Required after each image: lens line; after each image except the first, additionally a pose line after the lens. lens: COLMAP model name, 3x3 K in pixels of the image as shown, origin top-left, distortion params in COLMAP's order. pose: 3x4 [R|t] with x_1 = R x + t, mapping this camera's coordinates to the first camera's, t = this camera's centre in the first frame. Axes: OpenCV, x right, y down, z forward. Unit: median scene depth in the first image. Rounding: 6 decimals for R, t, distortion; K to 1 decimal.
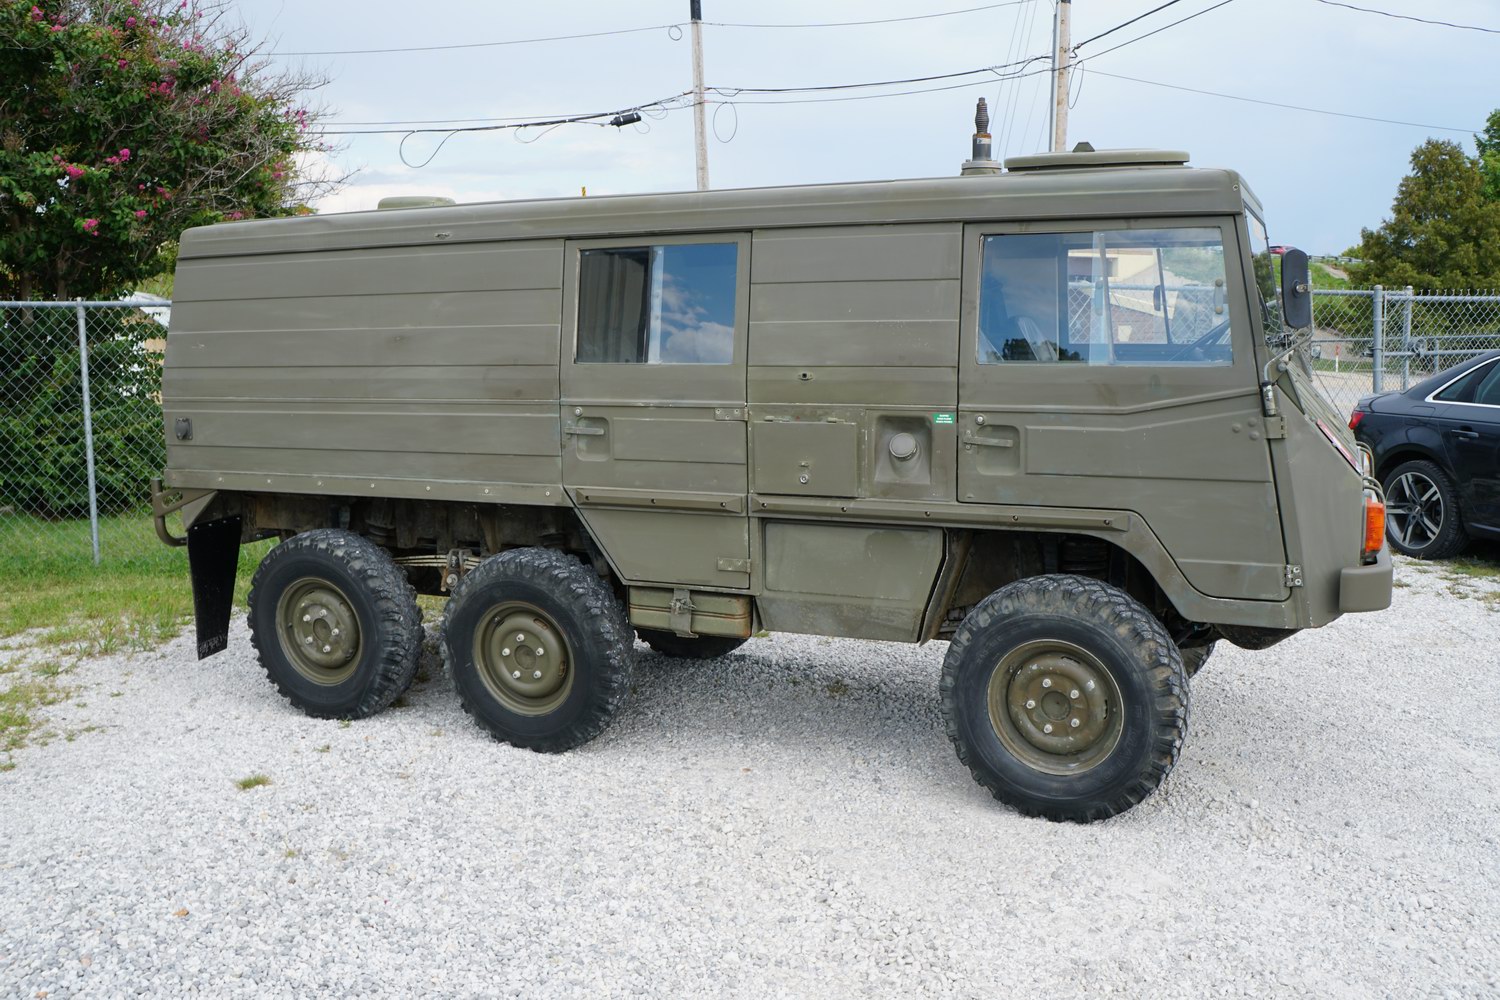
lens RADIAL K [[1345.0, 0, 747.5], [0, 1345.0, 498.6], [0, 0, 1]] dist [-0.101869, 0.092179]
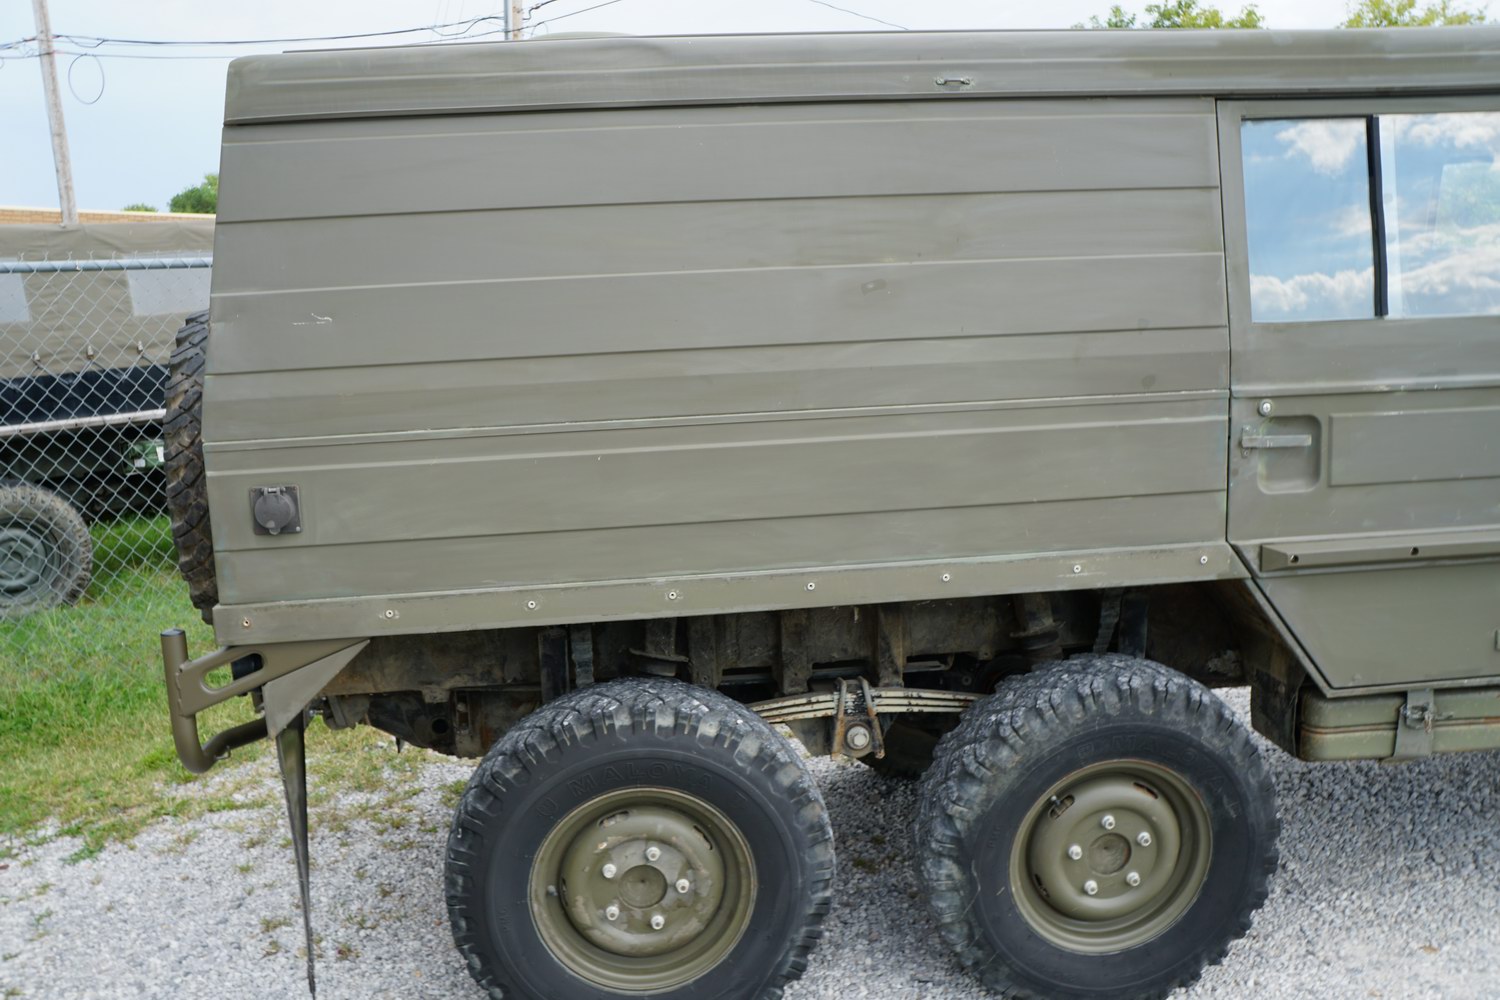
lens RADIAL K [[1345.0, 0, 750.8], [0, 1345.0, 500.6], [0, 0, 1]] dist [-0.101869, 0.092179]
pose [[0.863298, -0.098660, 0.494958, -0.563369], [0.094686, 0.994954, 0.033174, -0.061986], [-0.495734, 0.018227, 0.868283, 0.598115]]
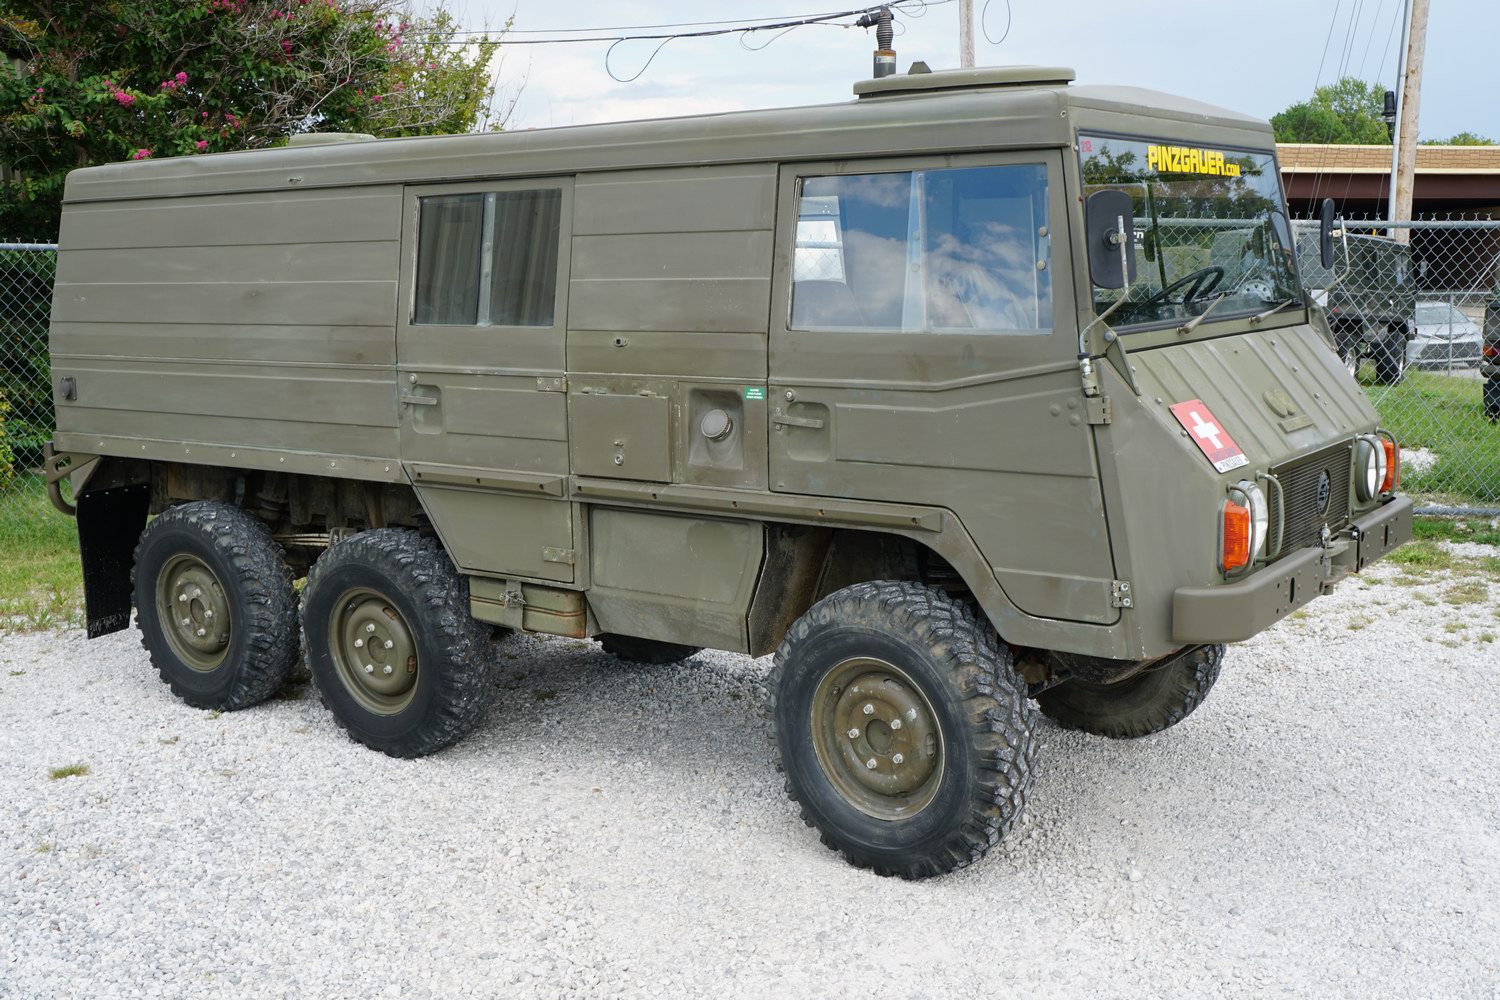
lens RADIAL K [[1615.5, 0, 747.2], [0, 1615.5, 496.4], [0, 0, 1]] dist [0.023434, 0.000000]
pose [[0.977646, 0.029312, -0.208203, 0.304904], [-0.026643, 0.999523, 0.015610, -0.008437], [0.208562, -0.009714, 0.977961, -0.010499]]
